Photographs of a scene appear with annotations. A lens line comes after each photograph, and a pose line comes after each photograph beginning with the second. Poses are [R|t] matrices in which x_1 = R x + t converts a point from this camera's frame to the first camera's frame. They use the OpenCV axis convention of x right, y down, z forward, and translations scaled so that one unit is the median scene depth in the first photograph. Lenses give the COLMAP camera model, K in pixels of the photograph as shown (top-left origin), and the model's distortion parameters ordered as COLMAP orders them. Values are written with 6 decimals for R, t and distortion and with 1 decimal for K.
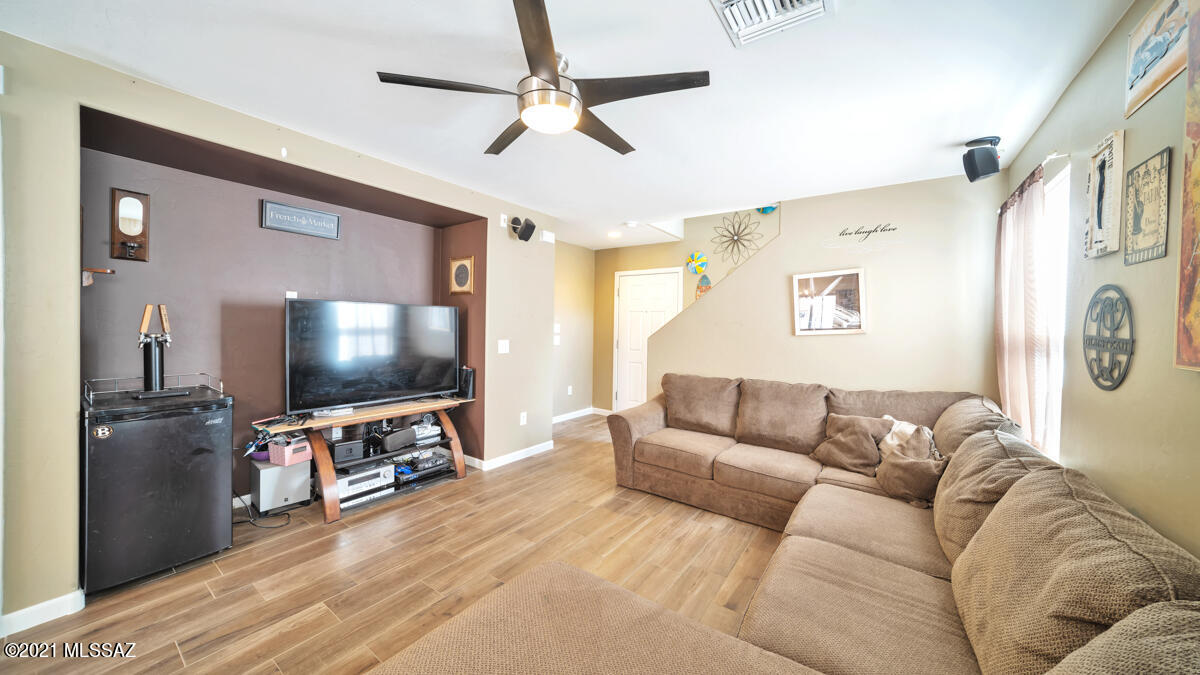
lens RADIAL K [[401.5, 0, 596.9], [0, 401.5, 332.7], [0, 0, 1]] dist [-0.013689, 0.000403]
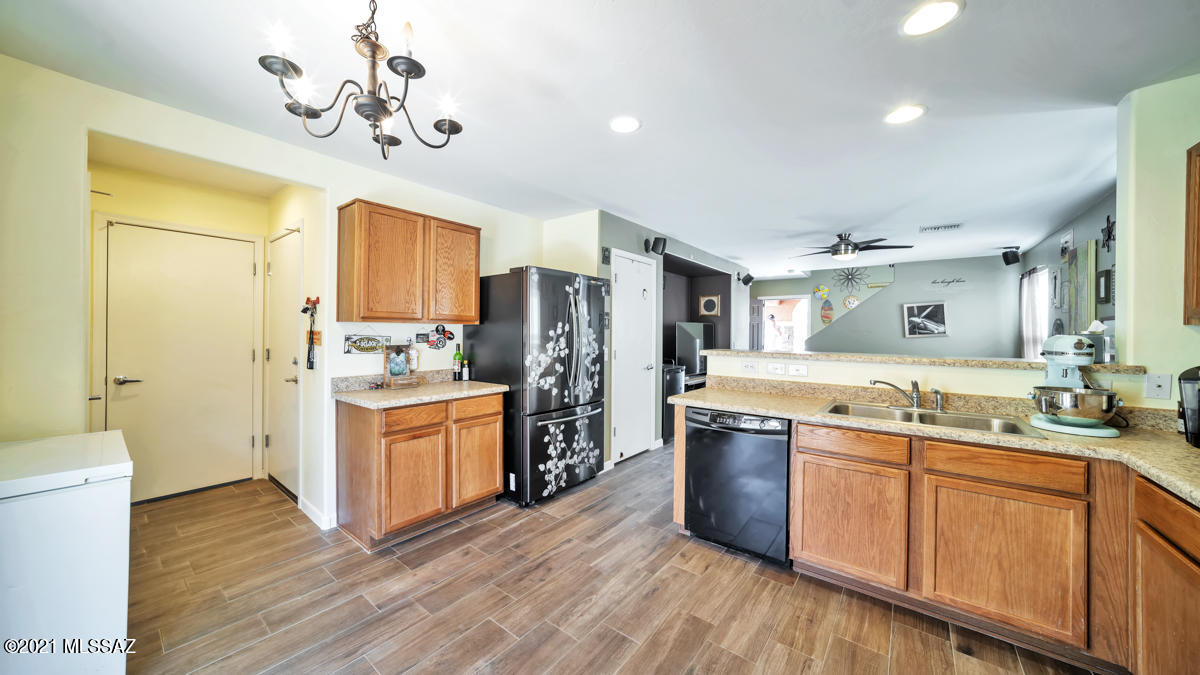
lens RADIAL K [[401.5, 0, 601.6], [0, 401.5, 335.9], [0, 0, 1]] dist [-0.013689, 0.000403]
pose [[0.999595, -0.008074, -0.027282, -0.813753], [0.007720, 0.999885, -0.013055, 0.009918], [0.027385, 0.012839, 0.999543, -0.817629]]
